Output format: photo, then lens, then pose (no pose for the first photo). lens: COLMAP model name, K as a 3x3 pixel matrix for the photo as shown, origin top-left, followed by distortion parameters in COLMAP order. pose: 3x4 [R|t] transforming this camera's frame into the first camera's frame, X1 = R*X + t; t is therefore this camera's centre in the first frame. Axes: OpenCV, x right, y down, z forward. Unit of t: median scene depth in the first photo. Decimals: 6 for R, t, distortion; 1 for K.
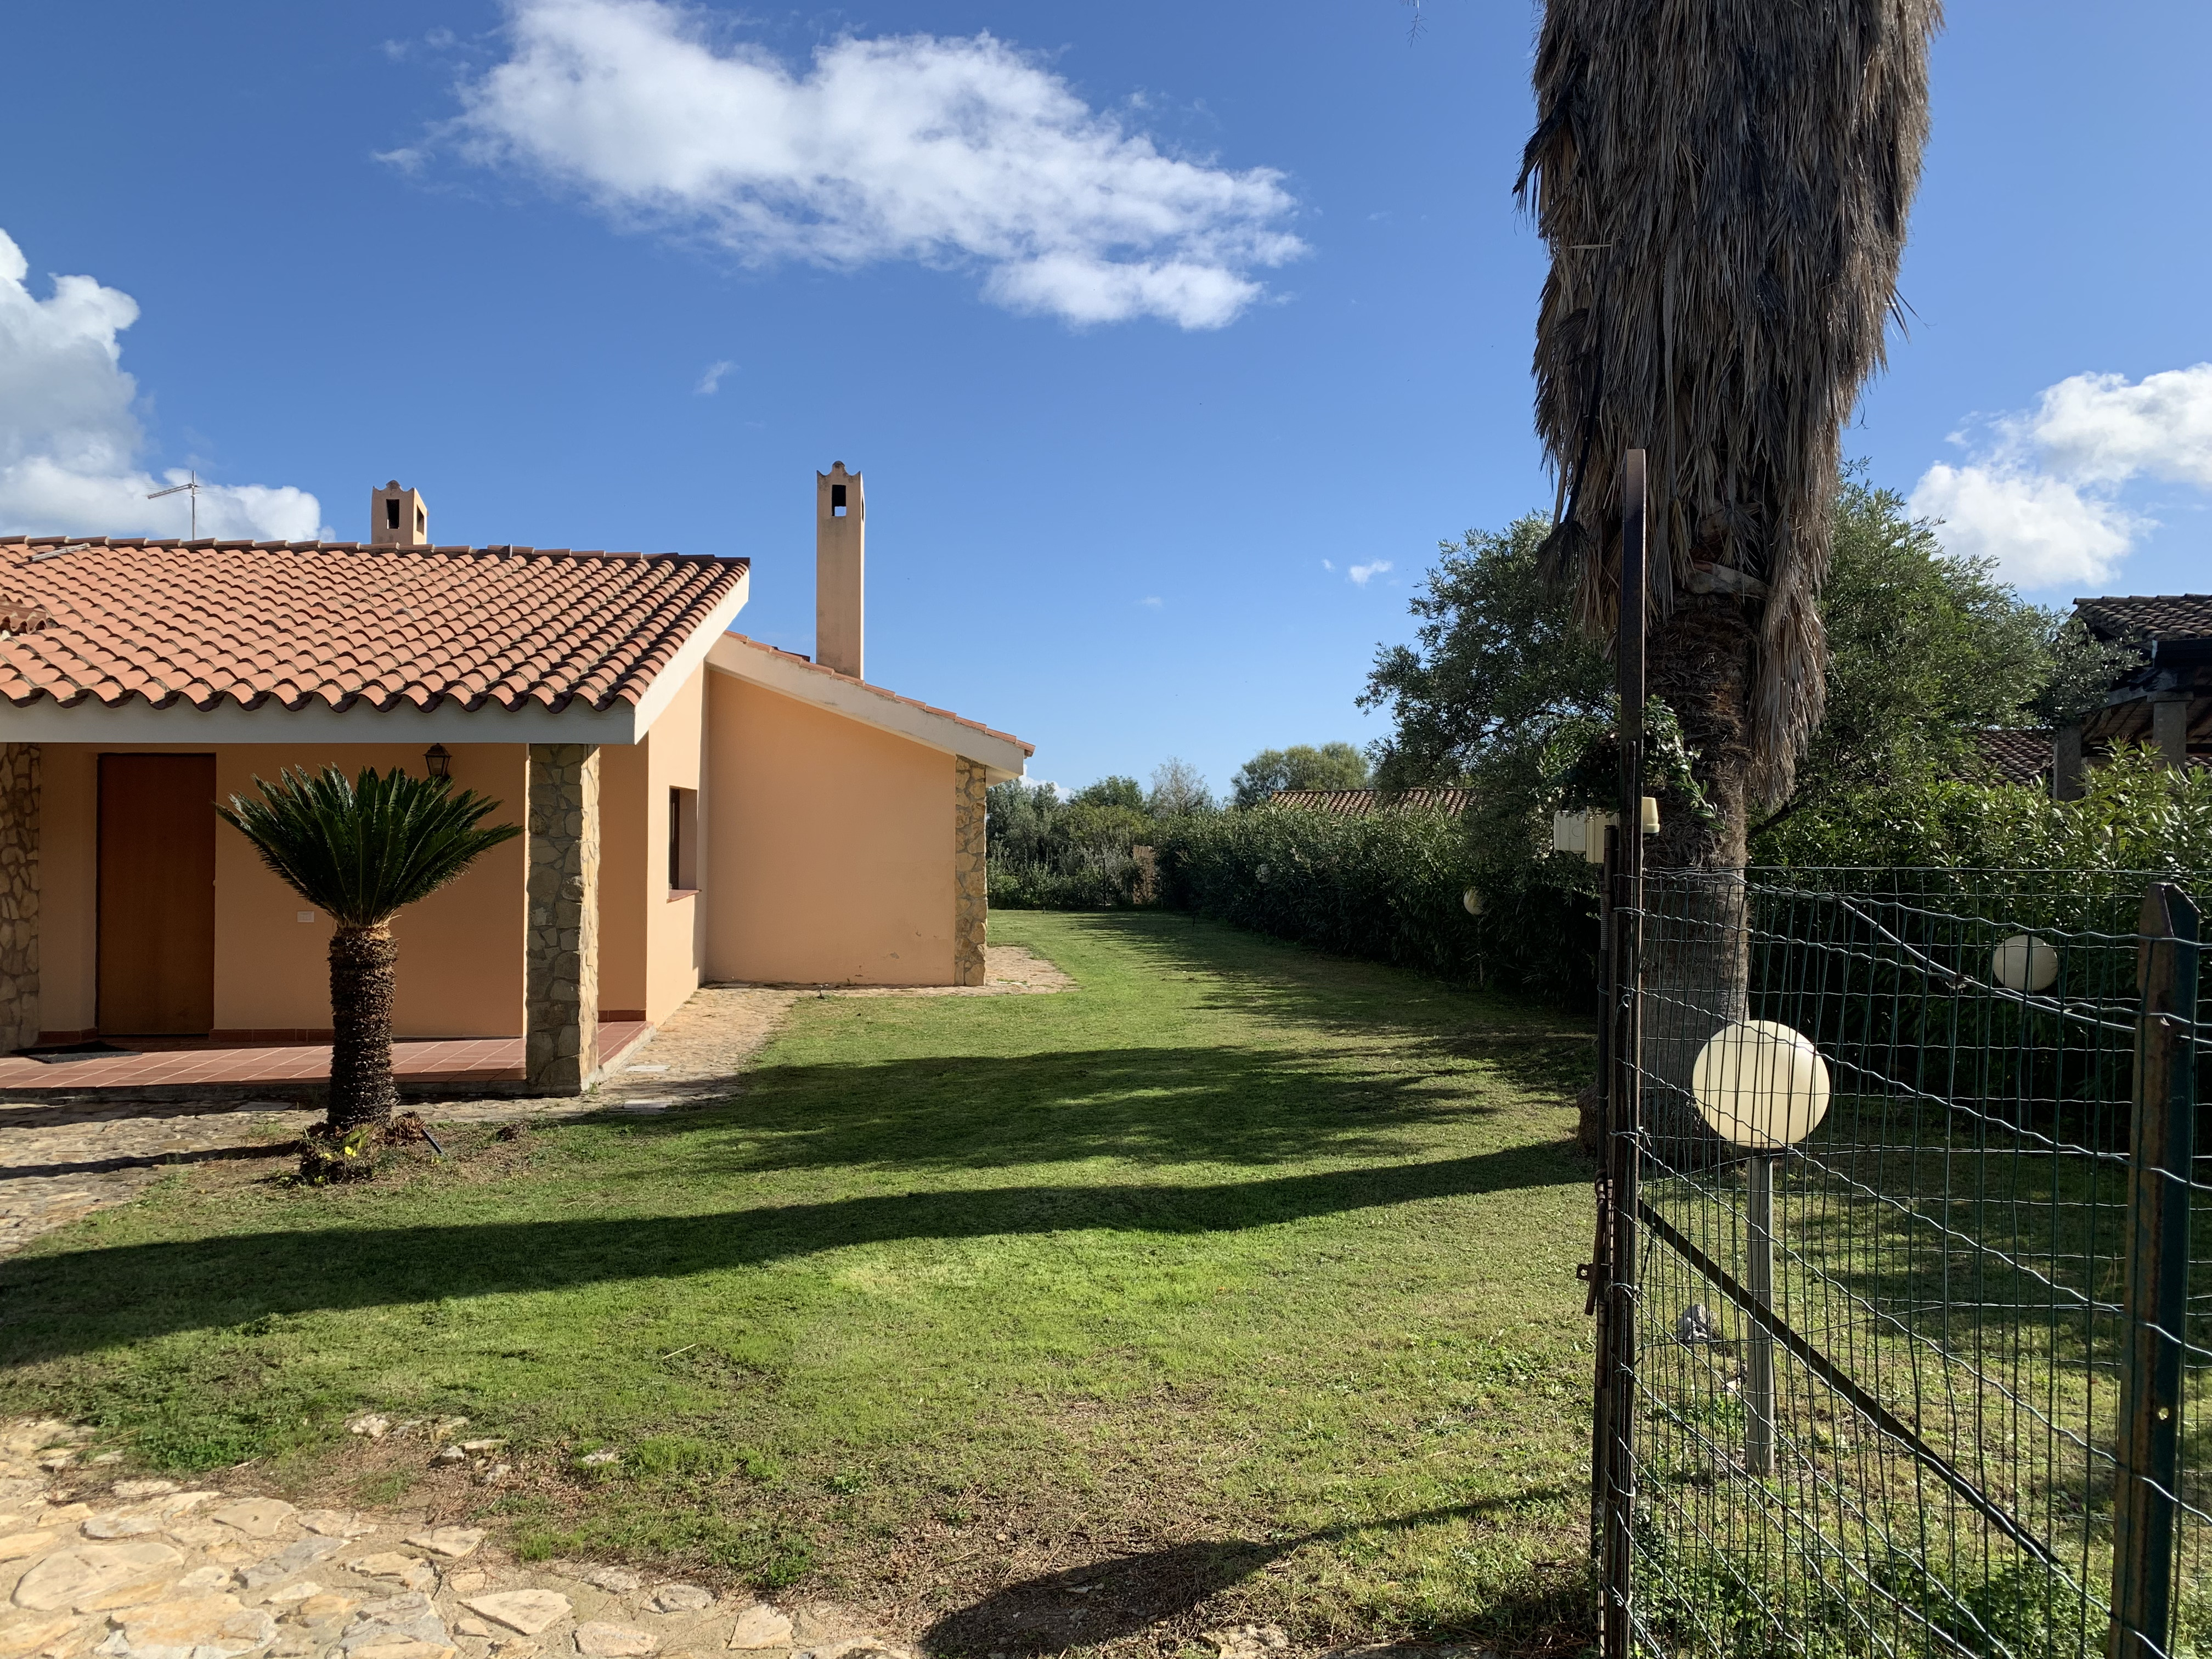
lens RADIAL K [[1660.6, 0, 1101.9], [0, 1660.6, 818.9], [0, 0, 1]] dist [0.144488, -0.214298]
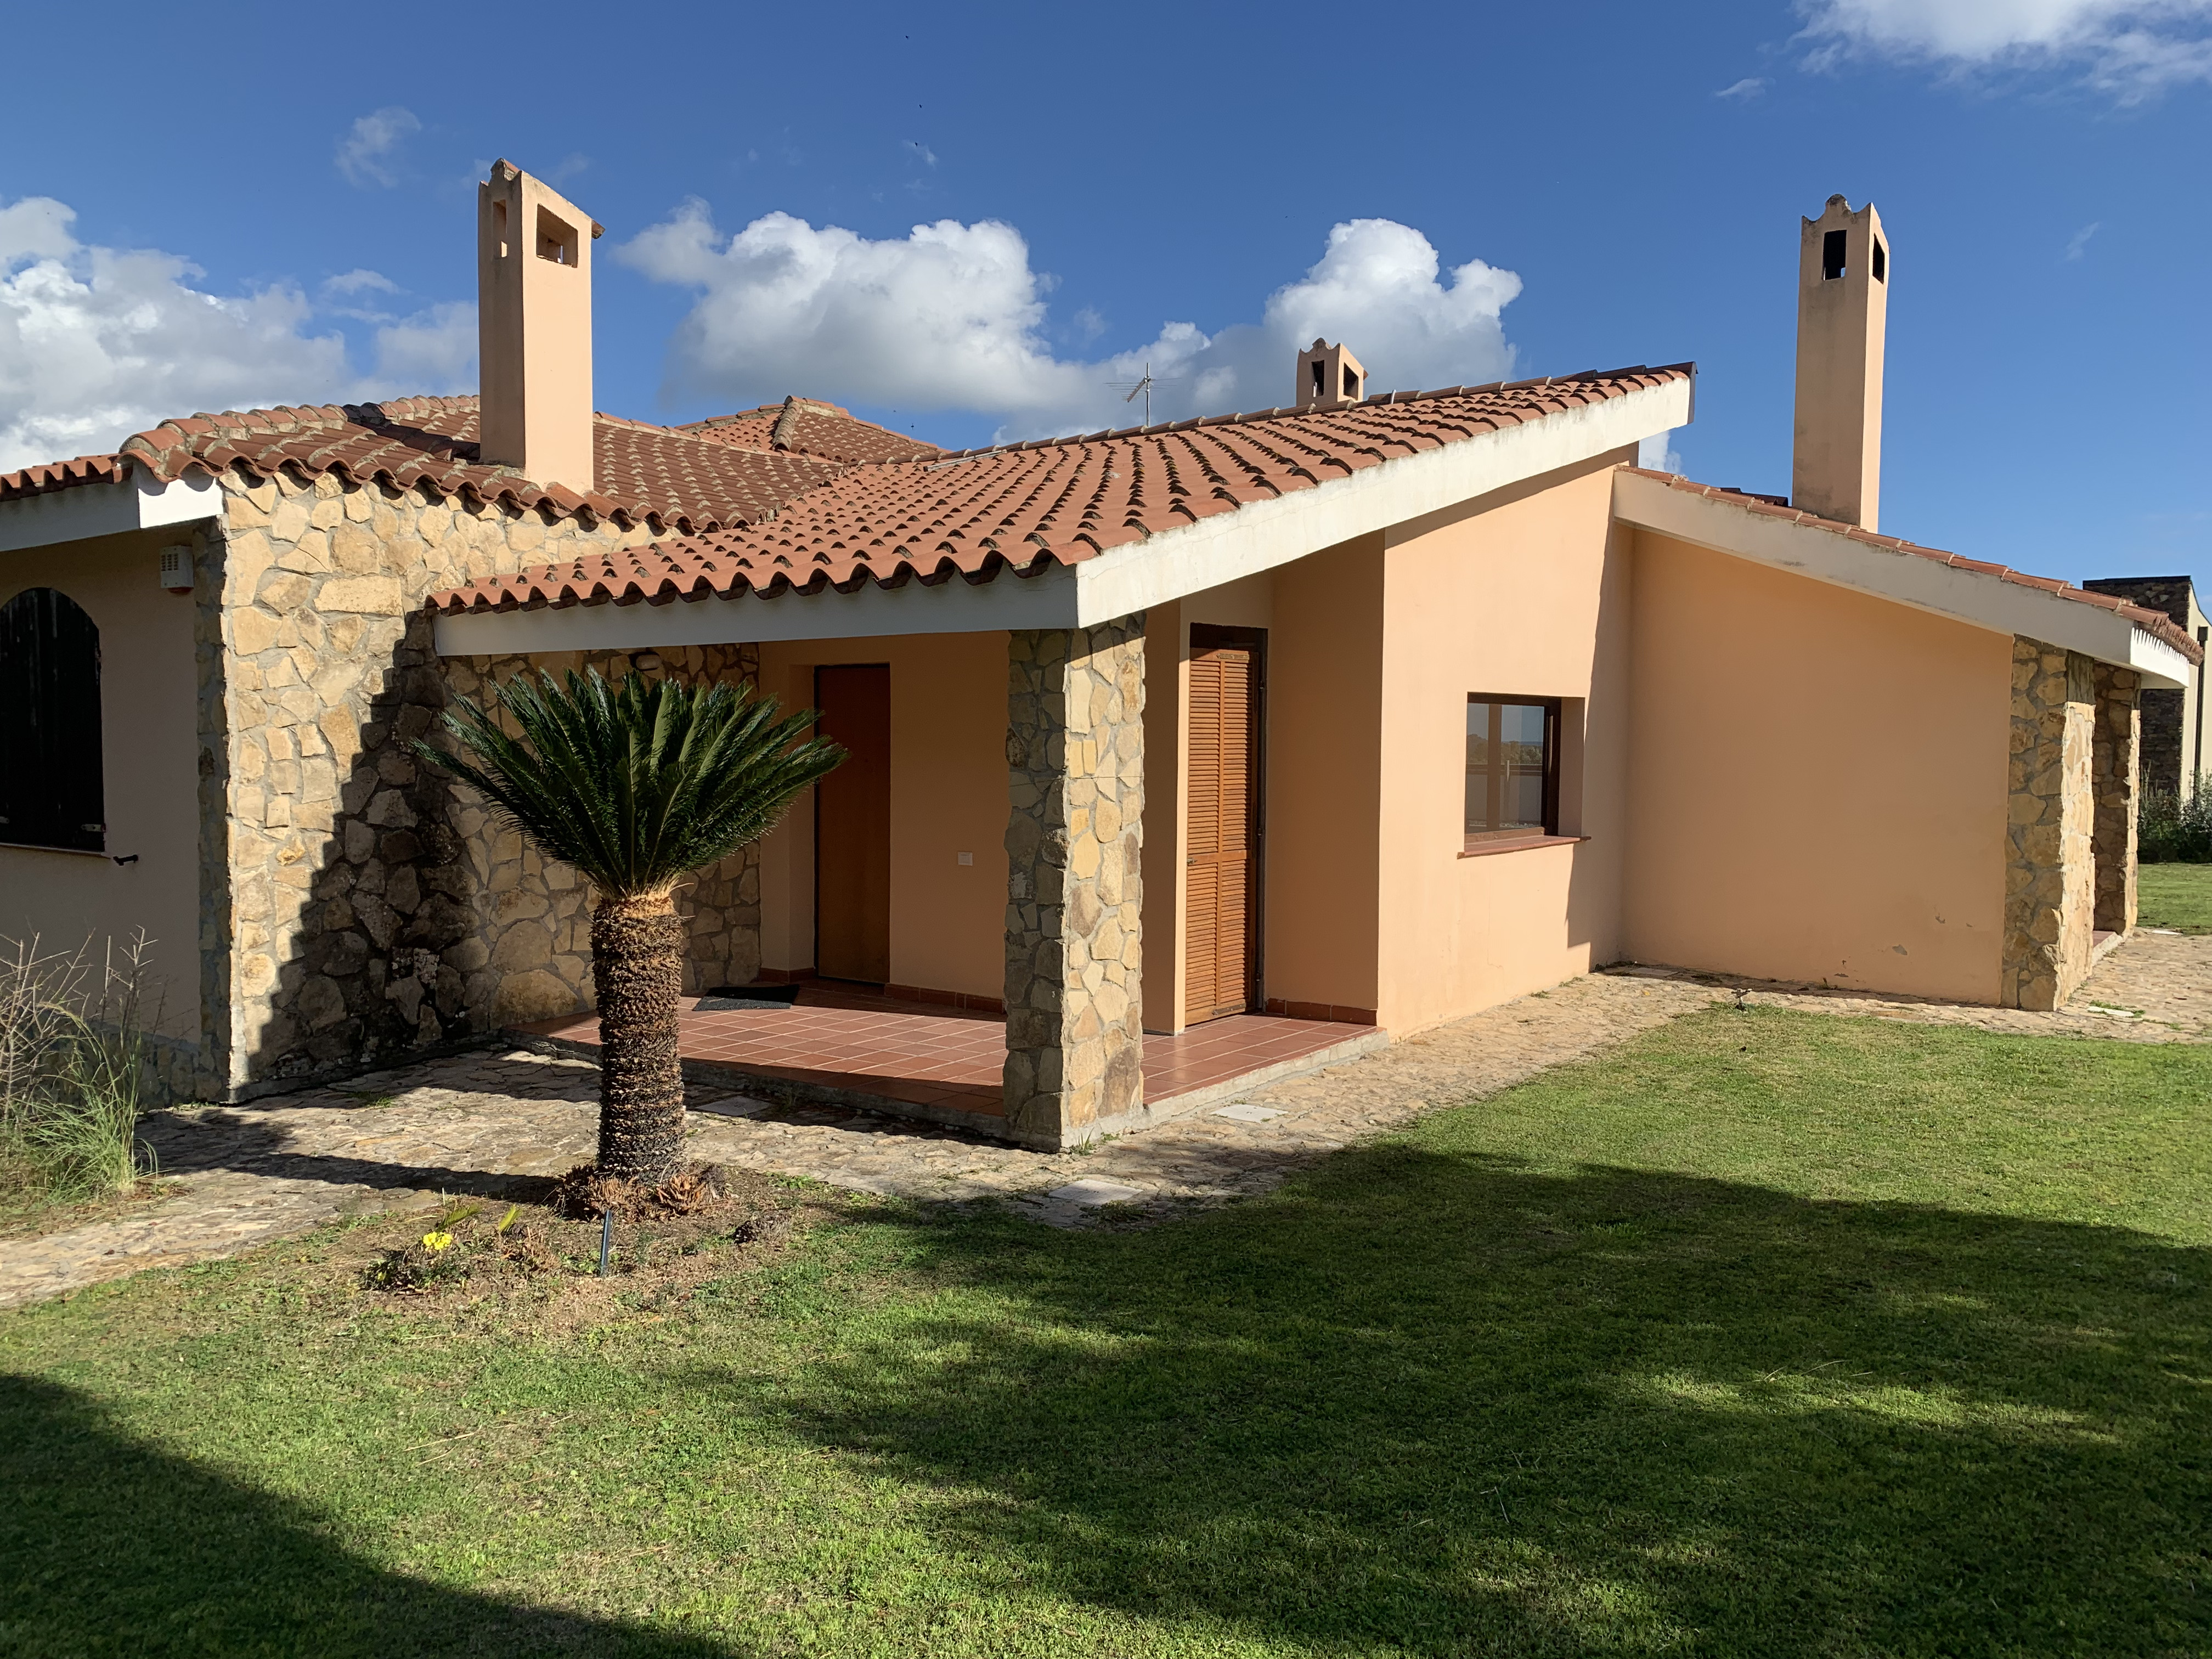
lens RADIAL K [[1660.6, 0, 1101.9], [0, 1660.6, 818.9], [0, 0, 1]] dist [0.144488, -0.214298]
pose [[0.741843, 0.034206, -0.669701, 0.101500], [-0.000434, 0.998722, 0.050531, -0.002439], [0.670574, -0.037195, 0.740910, 0.361401]]
